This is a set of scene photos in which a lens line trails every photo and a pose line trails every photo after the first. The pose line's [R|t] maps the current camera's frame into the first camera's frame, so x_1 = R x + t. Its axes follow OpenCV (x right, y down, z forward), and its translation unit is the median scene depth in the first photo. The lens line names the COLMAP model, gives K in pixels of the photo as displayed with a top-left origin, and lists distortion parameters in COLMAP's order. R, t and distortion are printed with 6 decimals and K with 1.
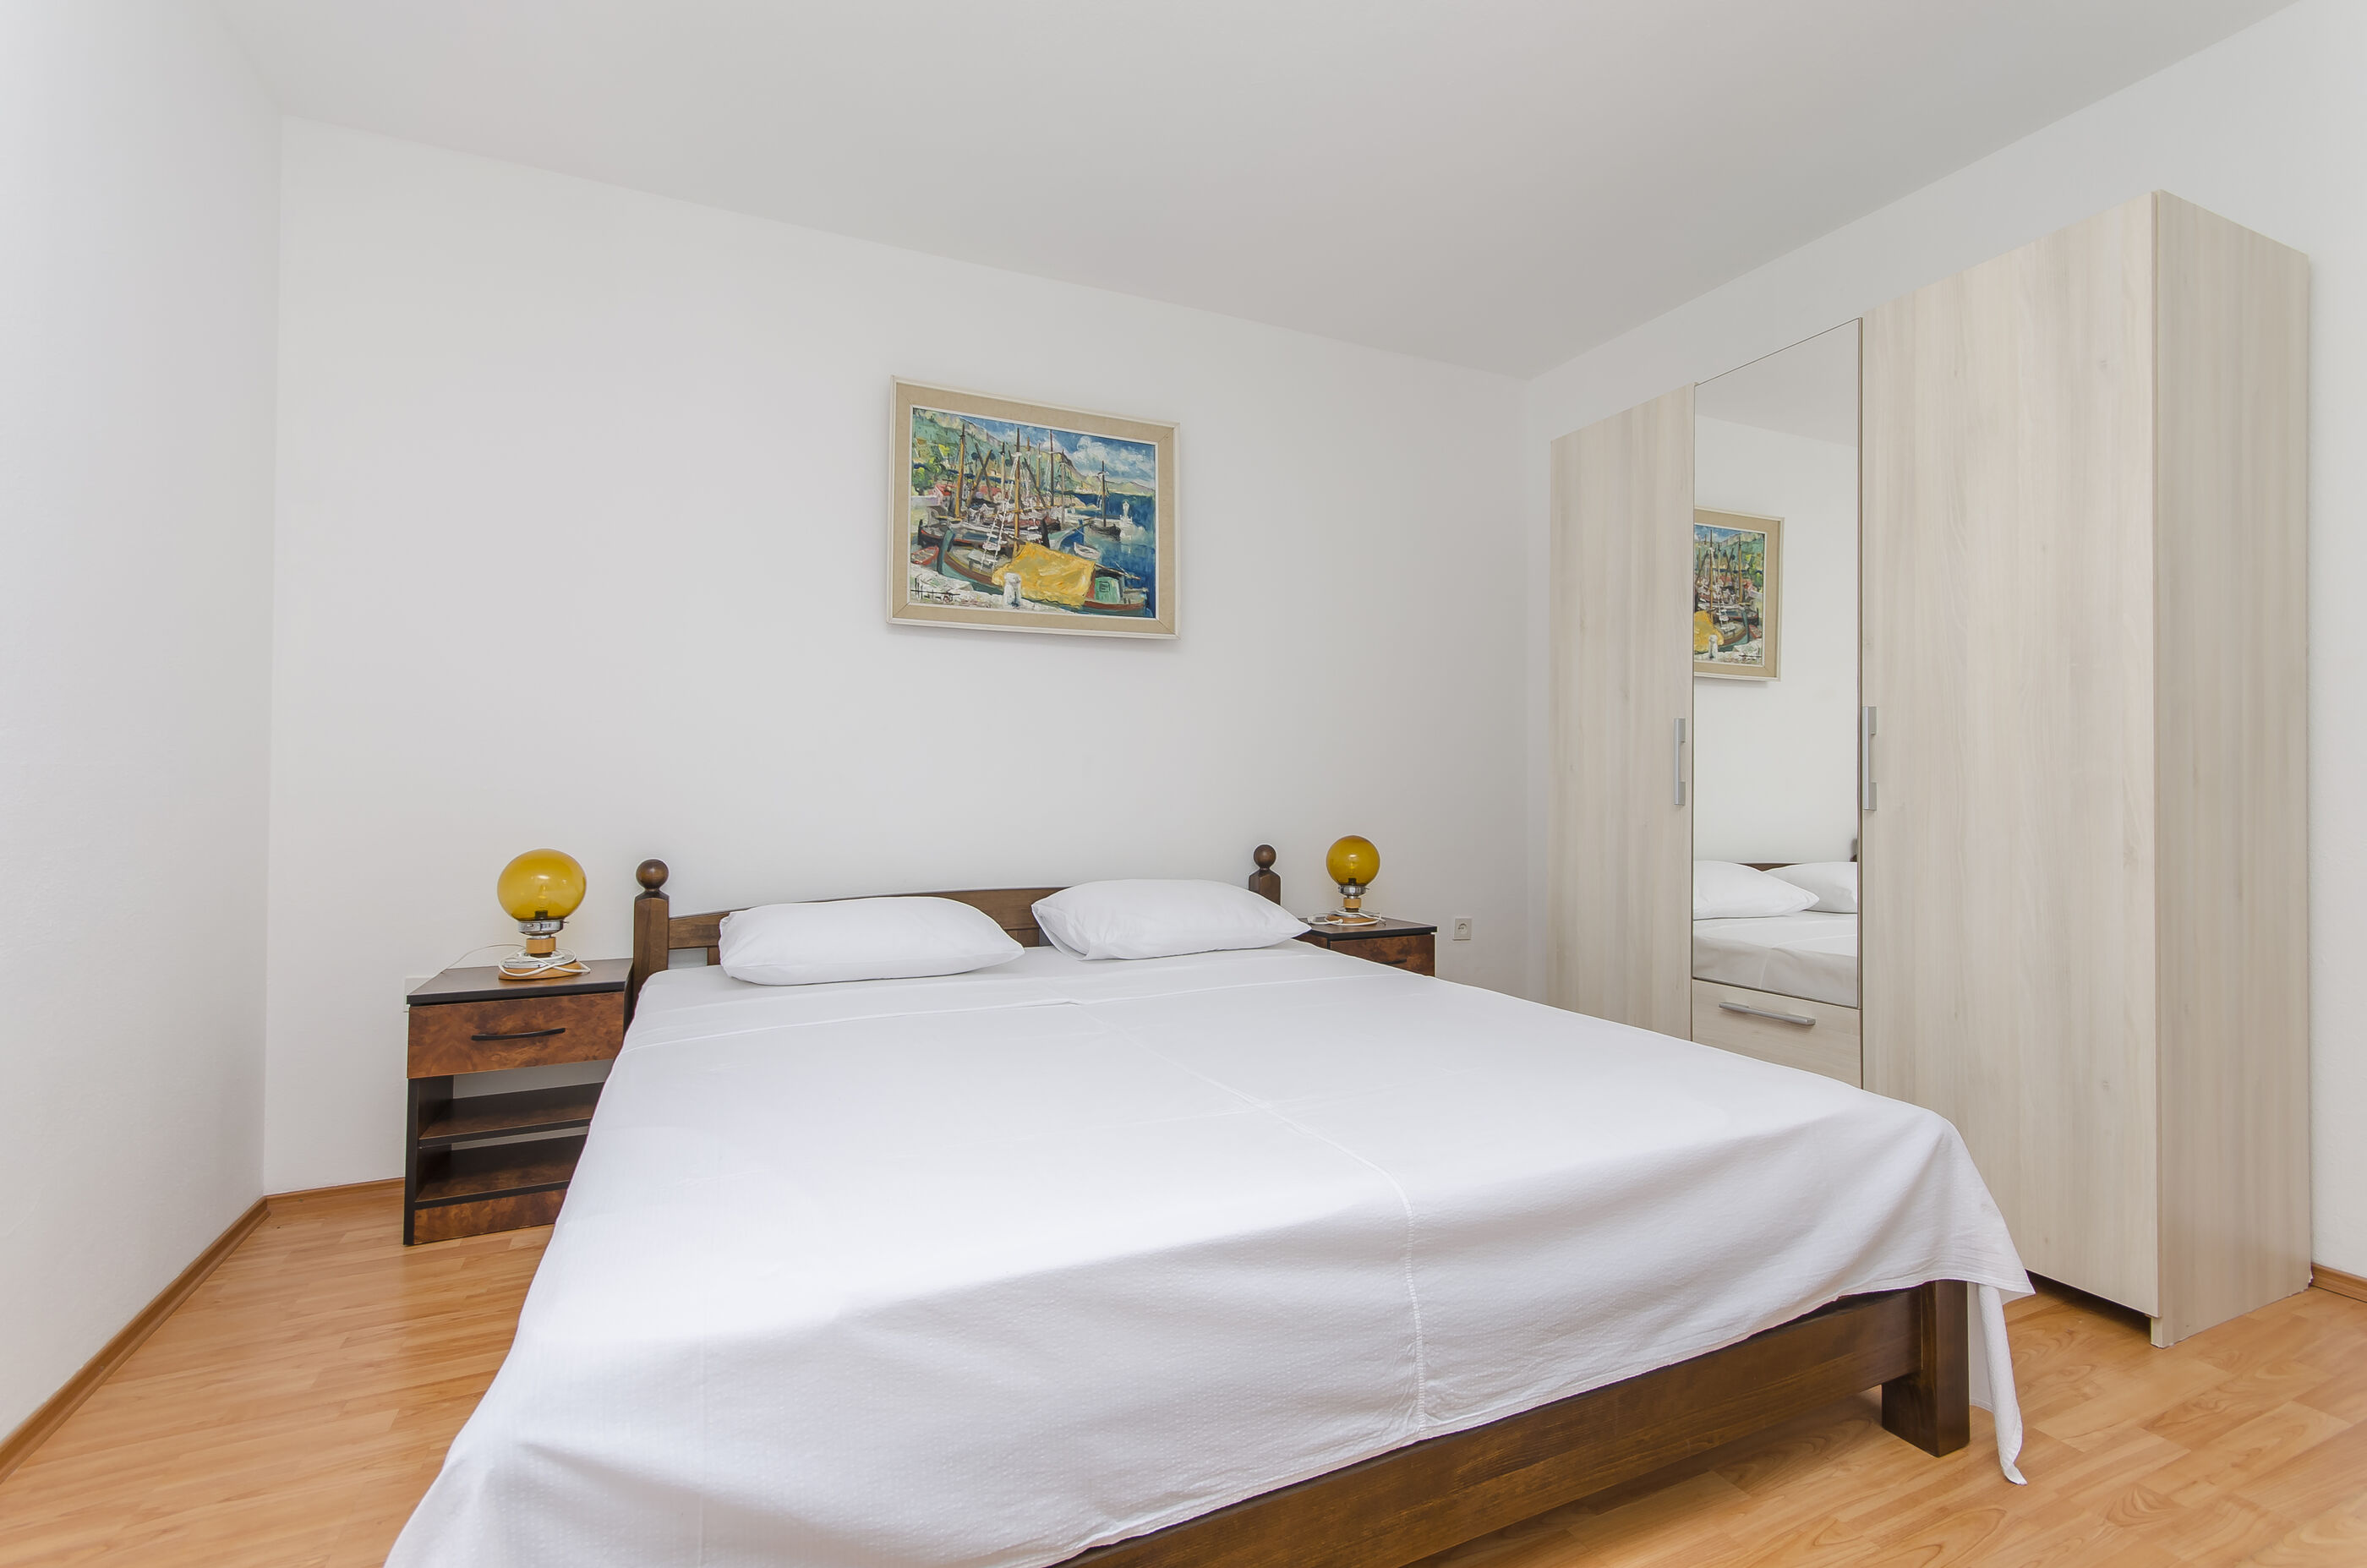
lens RADIAL K [[1023.3, 0, 1192.9], [0, 1023.3, 785.5], [0, 0, 1]] dist [0.004706, -0.000282]
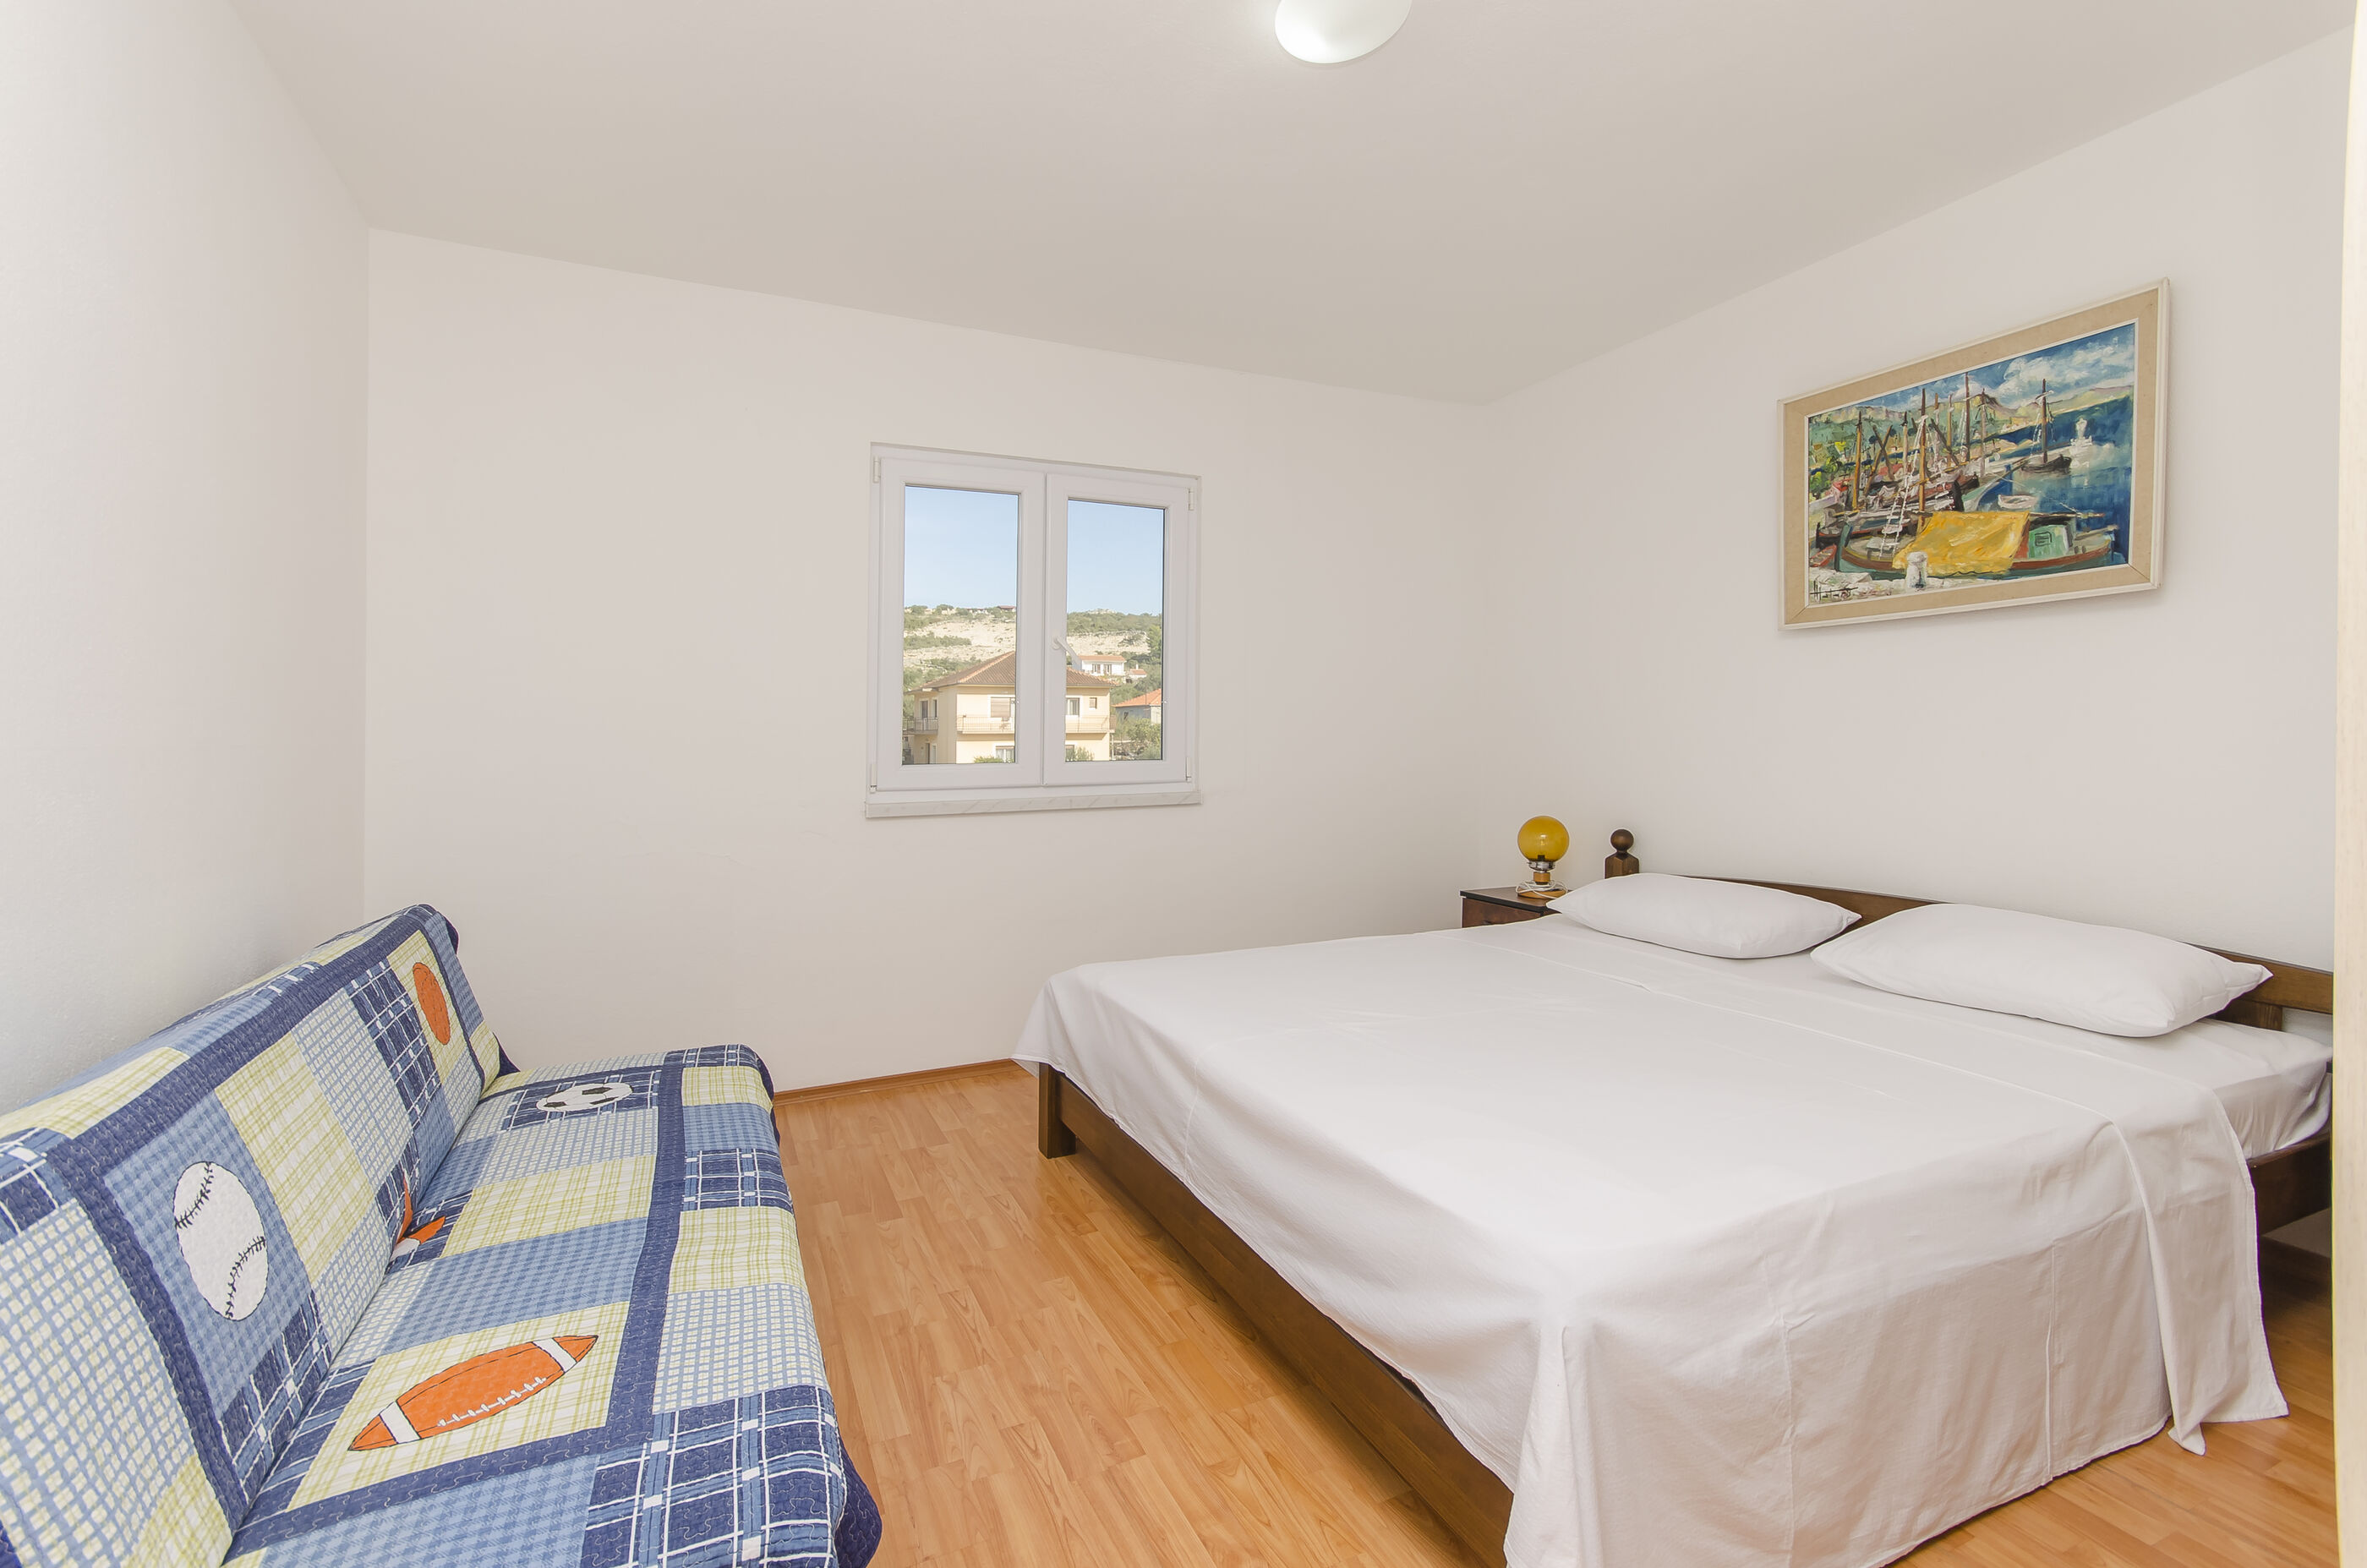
lens RADIAL K [[1023.3, 0, 1250.9], [0, 1023.3, 748.5], [0, 0, 1]] dist [0.004706, -0.000282]
pose [[0.070002, 0.002529, -0.997544, 0.688605], [-0.006090, 0.999979, 0.002107, -0.032267], [0.997528, 0.005928, 0.070016, 0.352504]]
